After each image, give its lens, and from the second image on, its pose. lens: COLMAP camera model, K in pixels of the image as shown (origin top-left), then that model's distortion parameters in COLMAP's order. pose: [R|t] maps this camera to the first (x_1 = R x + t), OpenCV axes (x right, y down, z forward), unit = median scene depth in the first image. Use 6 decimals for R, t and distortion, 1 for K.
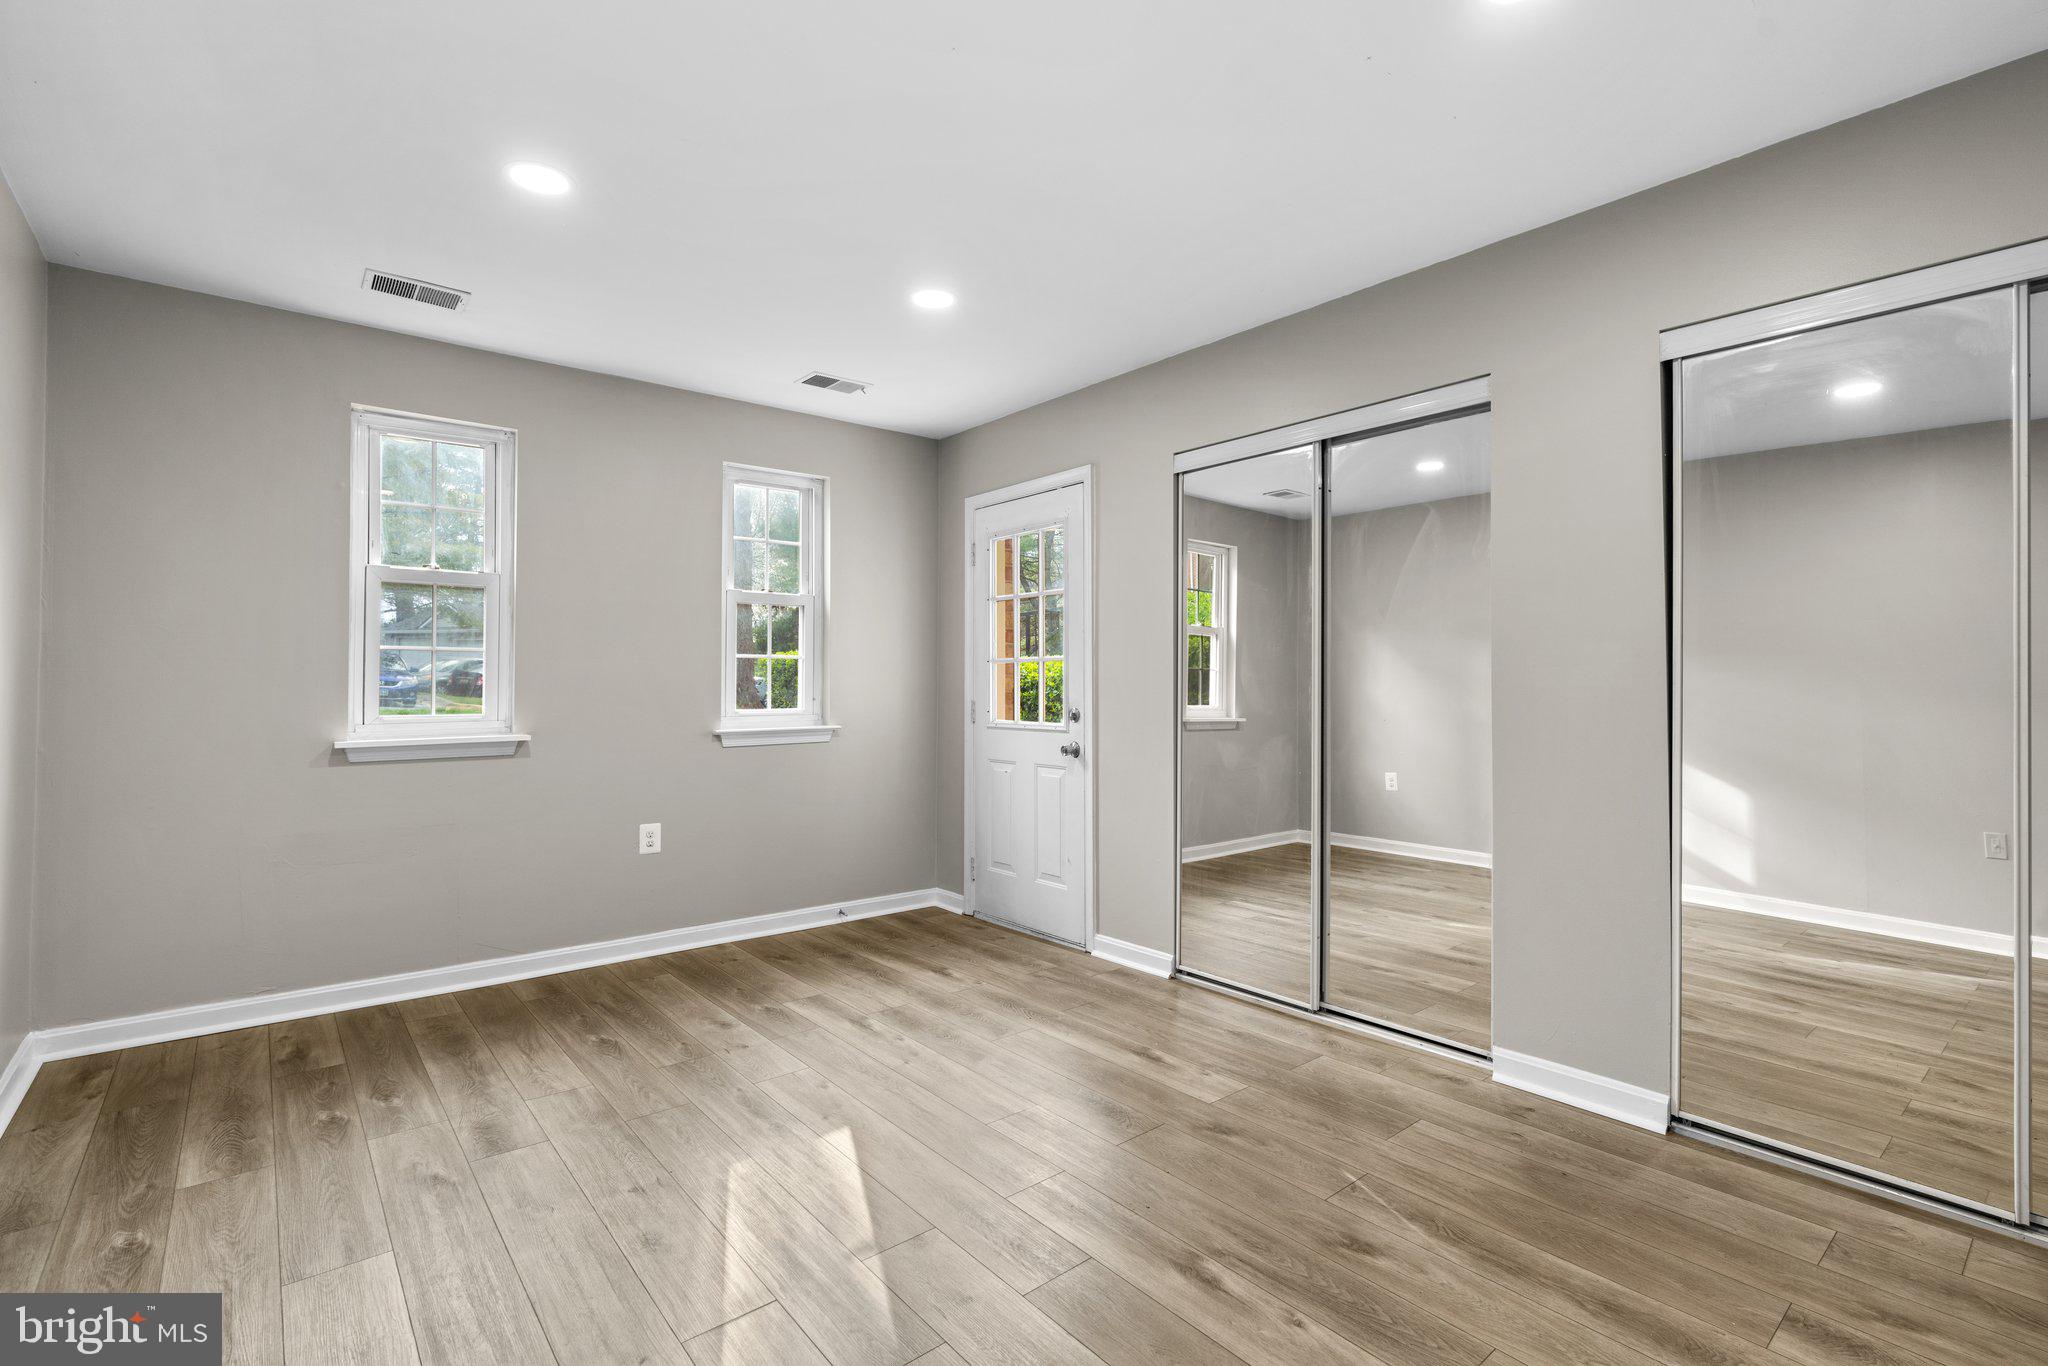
lens RADIAL K [[929.3, 0, 1012.7], [0, 929.3, 696.2], [0, 0, 1]] dist [-0.015259, 0.008221]
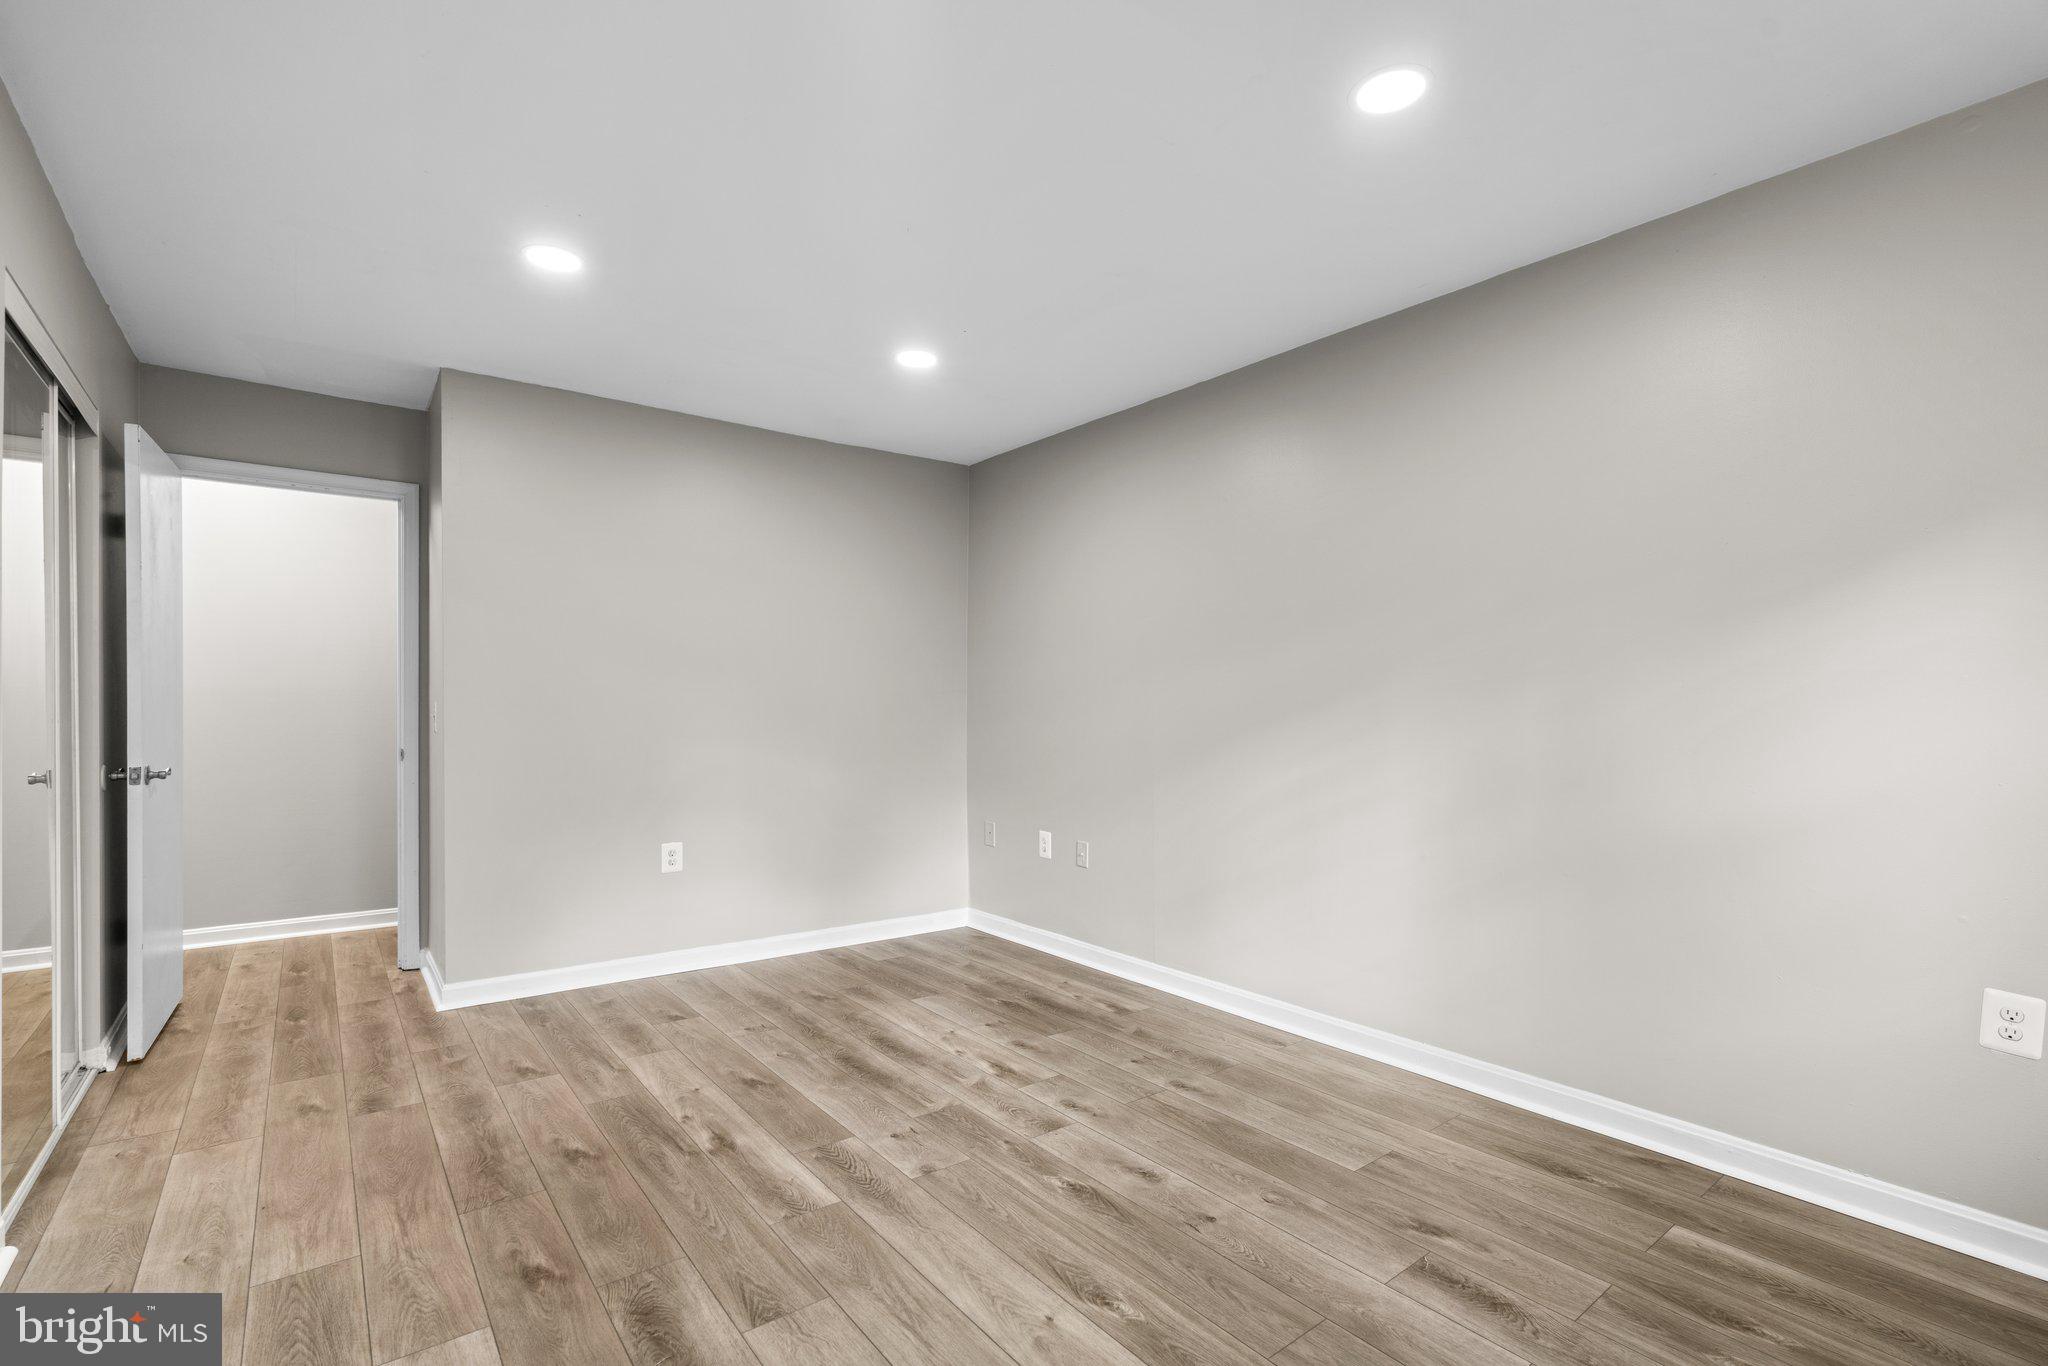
lens RADIAL K [[929.4, 0, 1028.9], [0, 929.4, 706.2], [0, 0, 1]] dist [-0.015810, 0.007959]
pose [[-0.999888, -0.007830, 0.012759, -0.139086], [-0.007715, 0.999929, 0.009046, -0.016267], [-0.012829, 0.008947, -0.999878, 1.246091]]
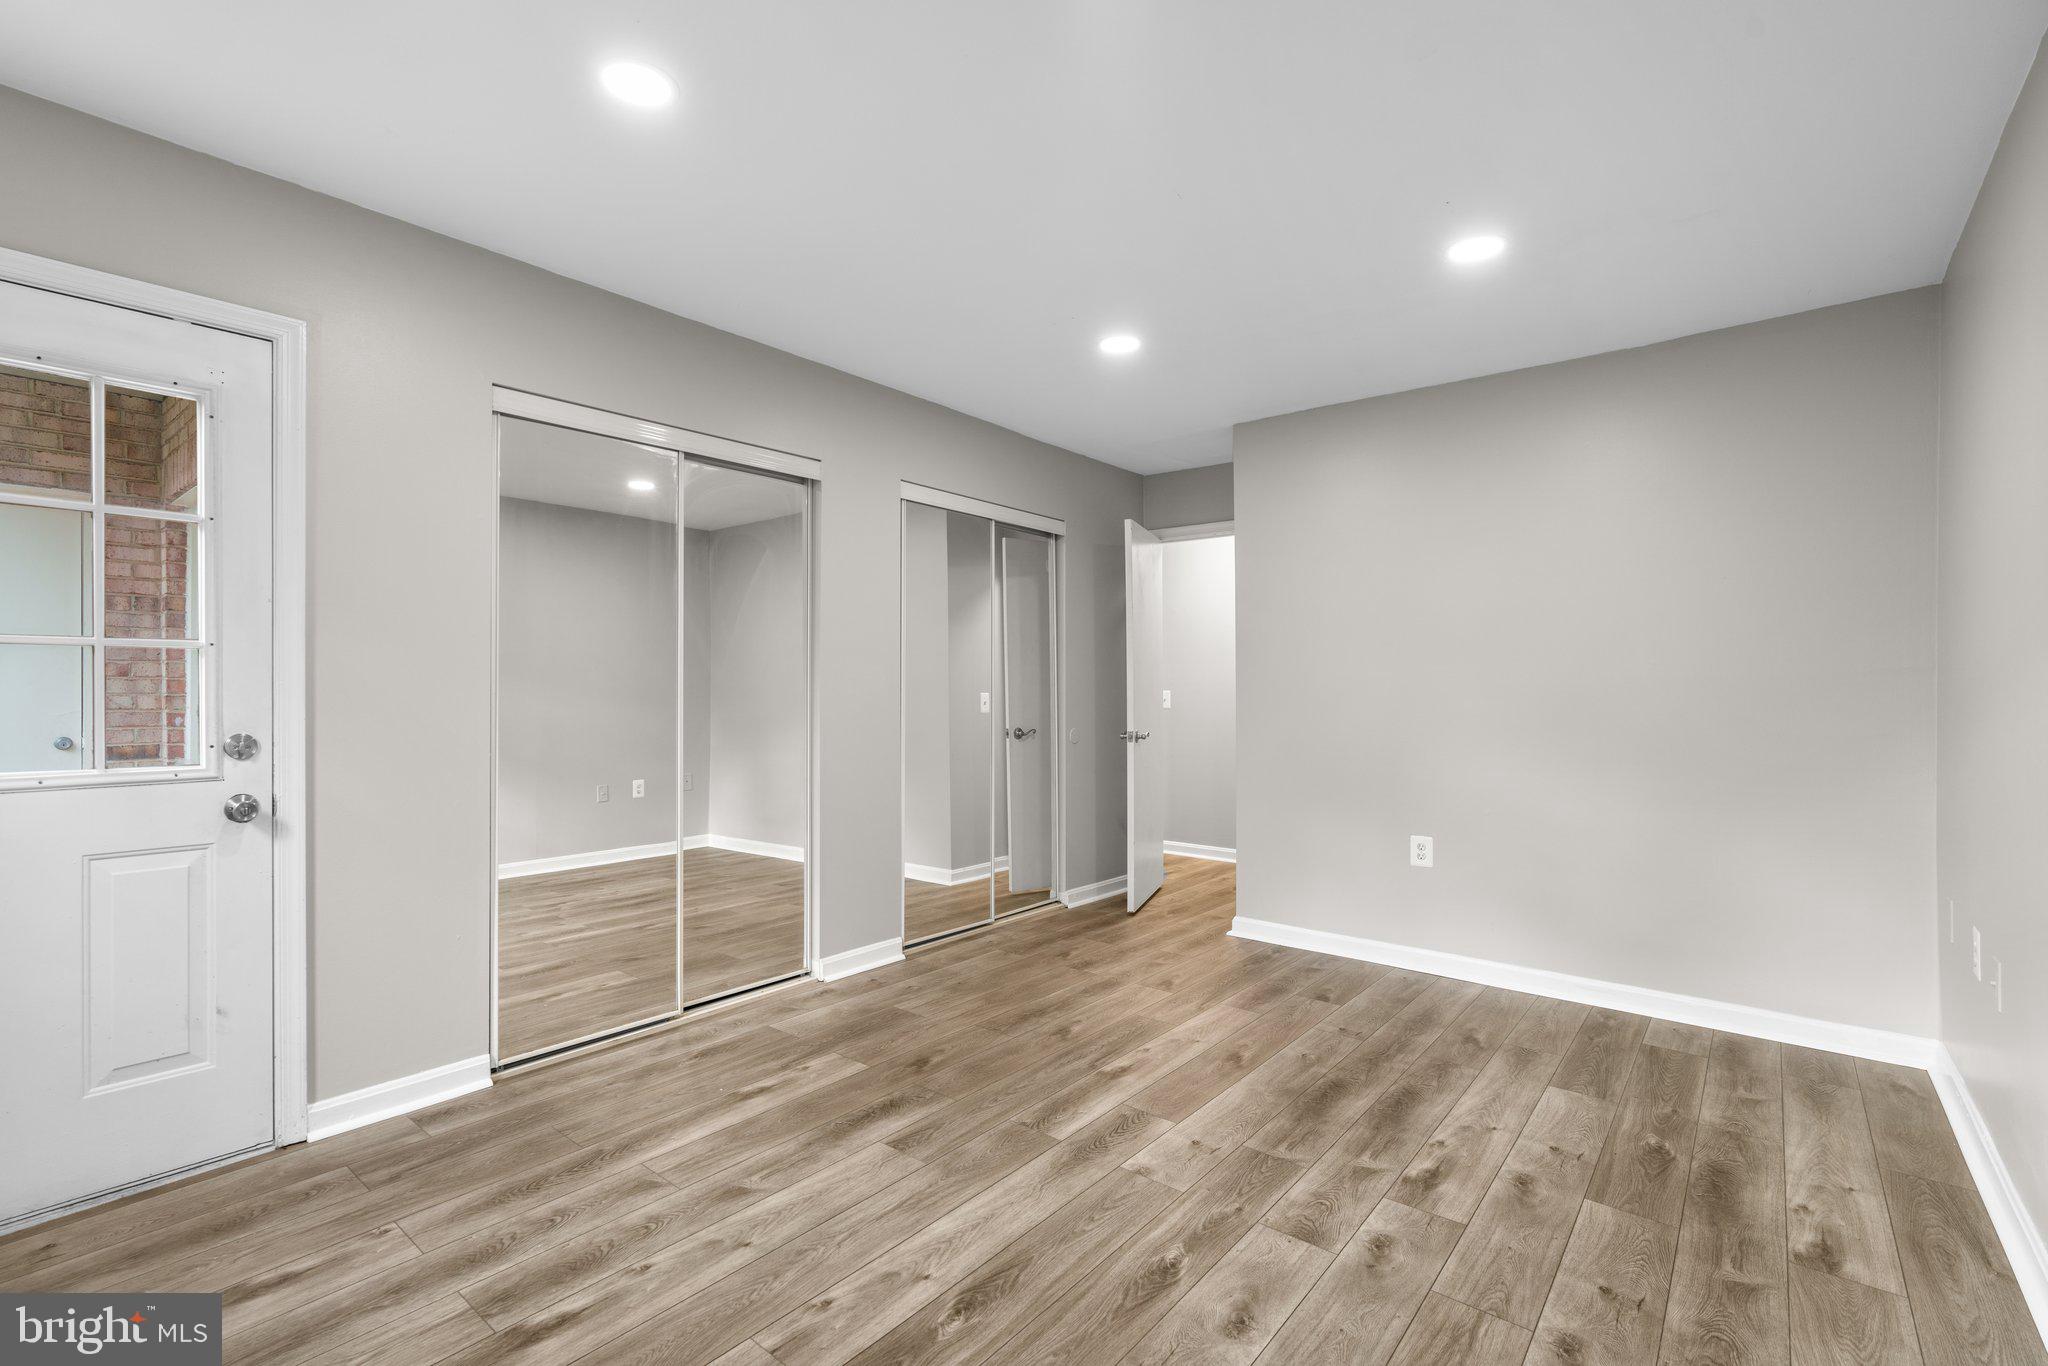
lens RADIAL K [[929.3, 0, 1012.7], [0, 929.3, 696.2], [0, 0, 1]] dist [-0.015259, 0.008221]
pose [[-0.193089, -0.009323, 0.981137, -0.687306], [0.006942, 0.999917, 0.010868, -0.015122], [-0.981157, 0.008910, -0.193008, 0.781877]]
